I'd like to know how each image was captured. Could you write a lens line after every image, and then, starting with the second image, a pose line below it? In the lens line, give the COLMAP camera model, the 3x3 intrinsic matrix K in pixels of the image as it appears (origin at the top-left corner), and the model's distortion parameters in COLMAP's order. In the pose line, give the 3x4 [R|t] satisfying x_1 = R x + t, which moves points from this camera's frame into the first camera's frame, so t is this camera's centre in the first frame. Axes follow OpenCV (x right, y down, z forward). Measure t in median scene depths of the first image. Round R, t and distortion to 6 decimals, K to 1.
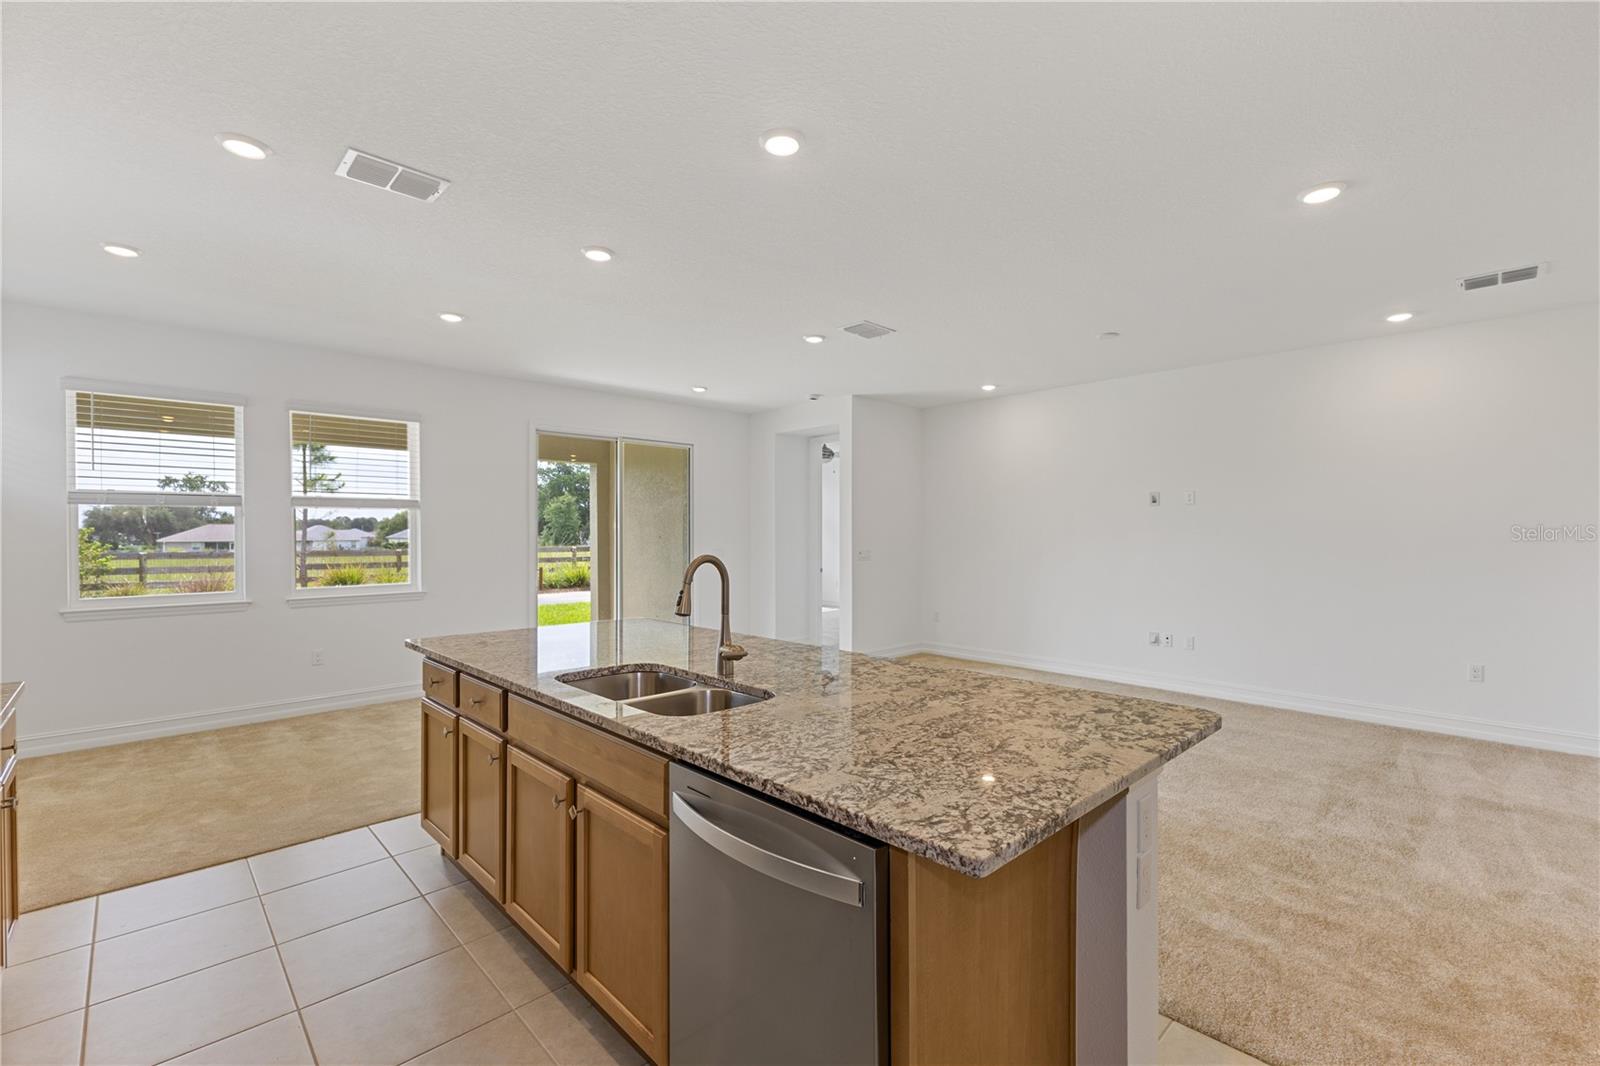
lens RADIAL K [[700.2, 0, 804.7], [0, 700.2, 540.2], [0, 0, 1]] dist [0.015183, -0.002425]
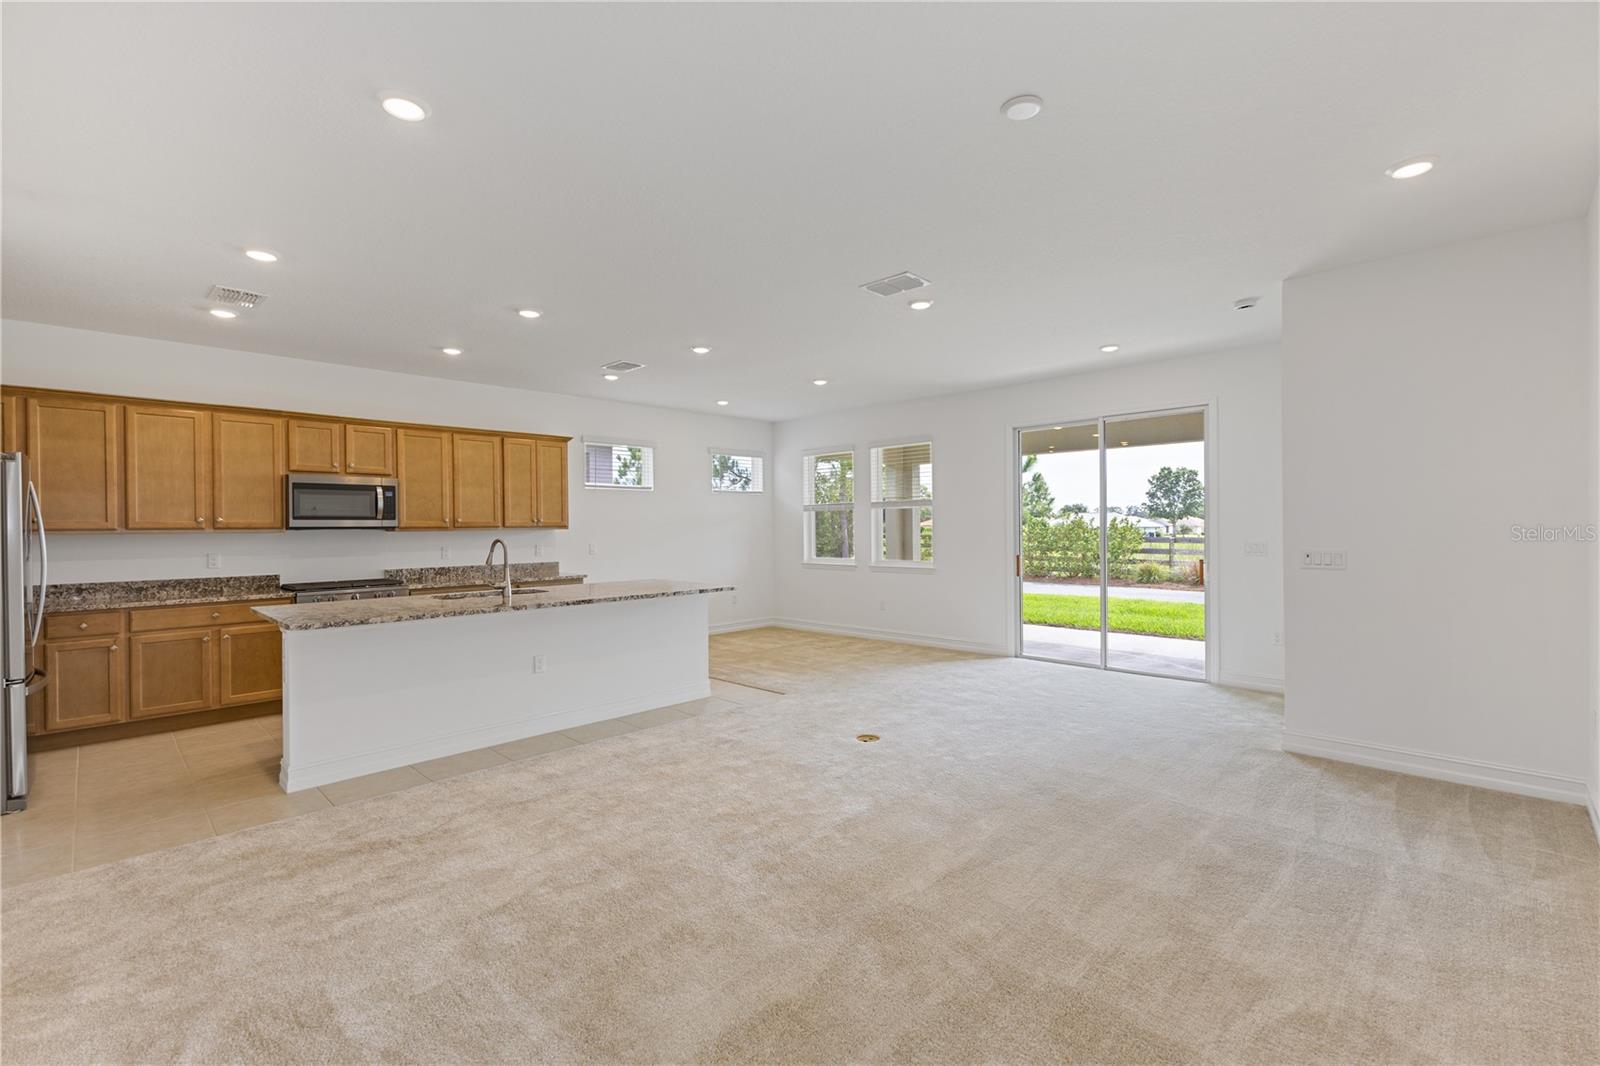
lens RADIAL K [[700.2, 0, 802.1], [0, 700.2, 531.1], [0, 0, 1]] dist [0.015183, -0.002425]
pose [[0.032195, 0.007104, -0.999456, 0.788953], [-0.001979, 0.999973, 0.007043, -0.006719], [0.999480, 0.001751, 0.032209, 0.715406]]
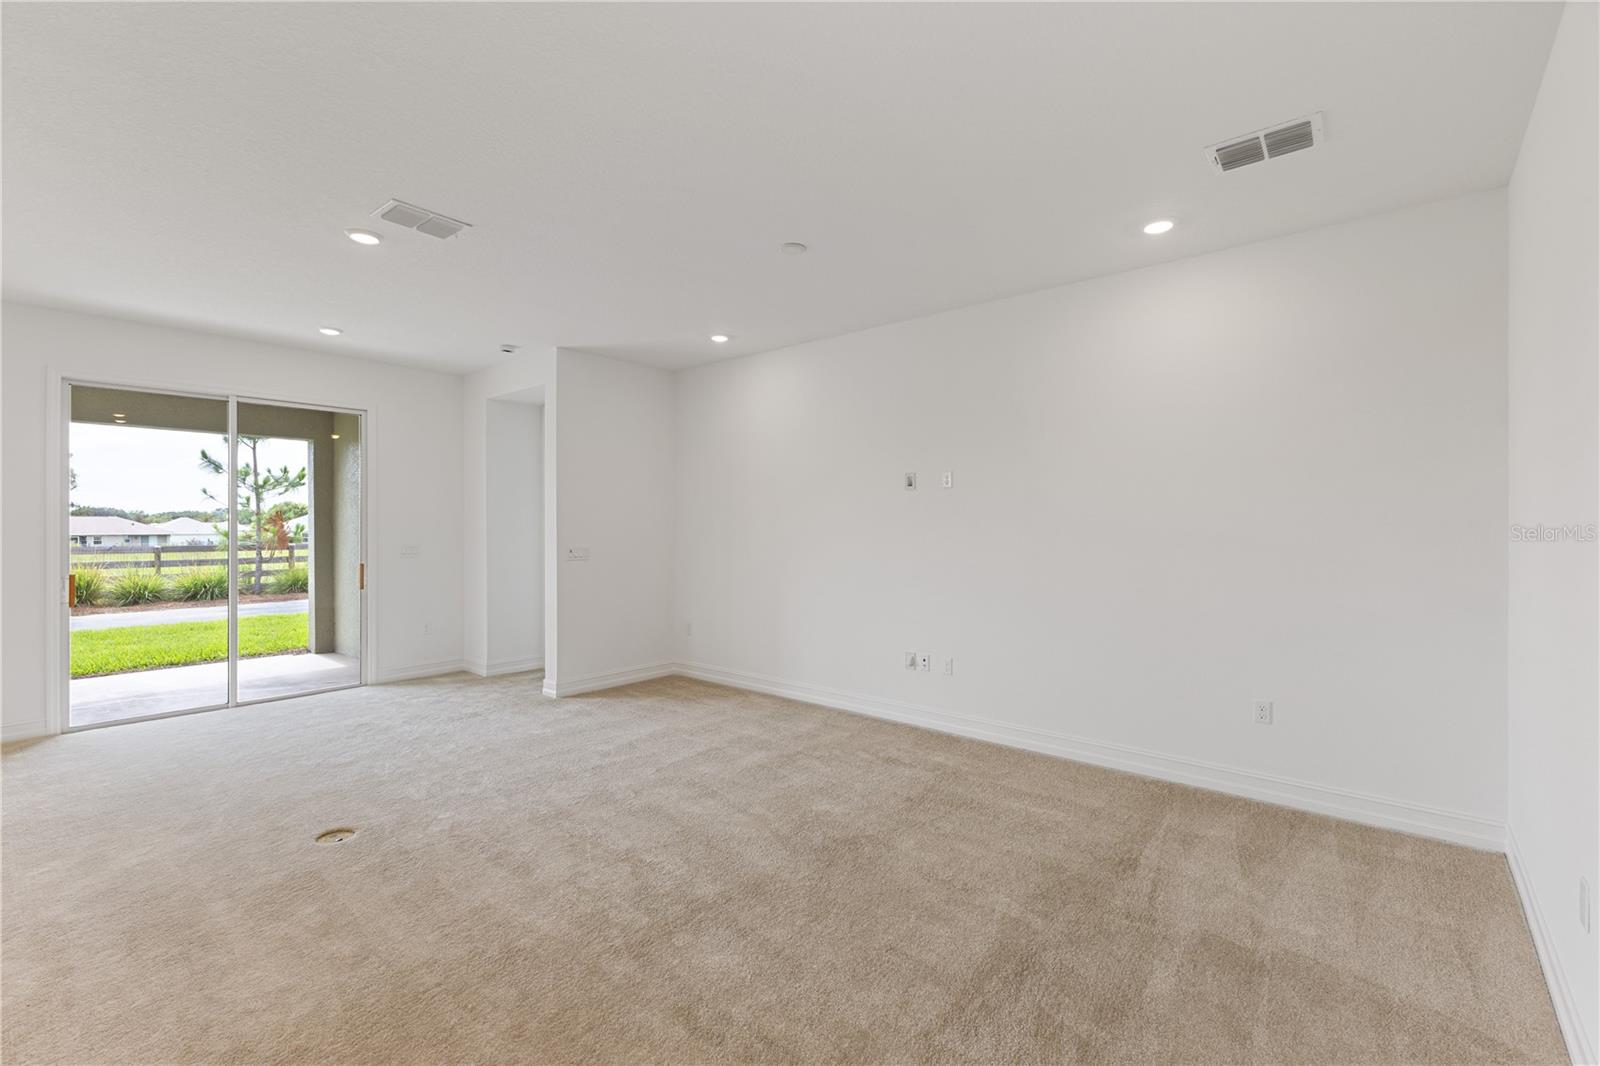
lens RADIAL K [[700.2, 0, 796.9], [0, 700.2, 530.7], [0, 0, 1]] dist [0.015183, -0.002425]
pose [[0.995520, -0.002357, 0.094519, 0.314441], [0.002639, 0.999992, -0.002860, -0.002249], [-0.094511, 0.003096, 0.995519, 0.248756]]
